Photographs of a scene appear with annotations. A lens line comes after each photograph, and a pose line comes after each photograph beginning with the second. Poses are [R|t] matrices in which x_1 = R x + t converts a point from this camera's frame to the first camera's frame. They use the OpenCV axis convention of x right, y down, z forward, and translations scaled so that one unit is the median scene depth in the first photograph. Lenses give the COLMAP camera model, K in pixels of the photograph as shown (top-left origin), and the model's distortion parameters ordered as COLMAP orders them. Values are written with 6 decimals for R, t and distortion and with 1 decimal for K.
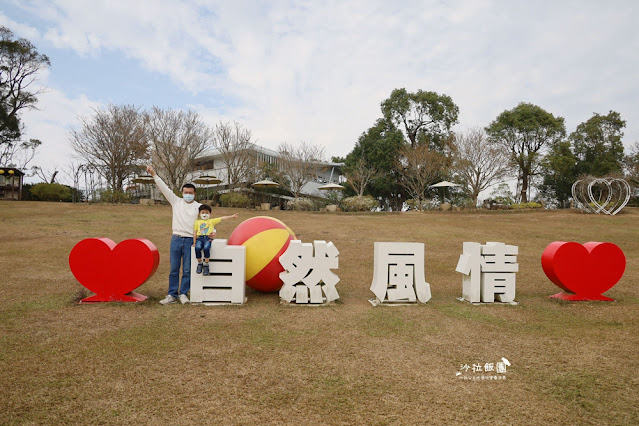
lens RADIAL K [[441.9, 0, 319.5], [0, 441.9, 213.0], [0, 0, 1]] dist [0.004972, 0.000457]
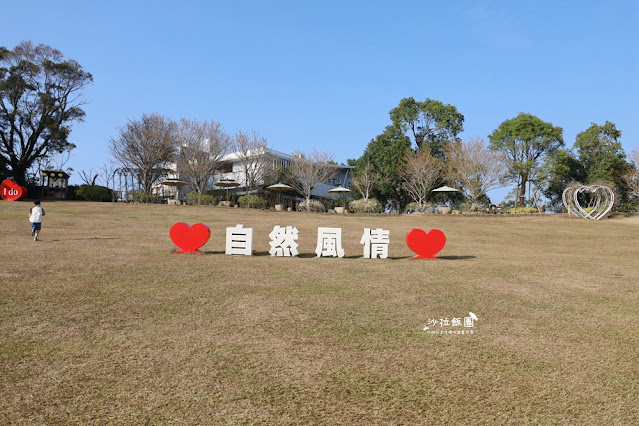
lens RADIAL K [[456.9, 0, 319.5], [0, 456.9, 213.0], [0, 0, 1]] dist [-0.003280, -0.000968]
pose [[0.998945, 0.013843, -0.043796, 0.028249], [-0.013993, 0.999897, -0.003132, 0.001022], [0.043748, 0.003741, 0.999036, -0.132364]]
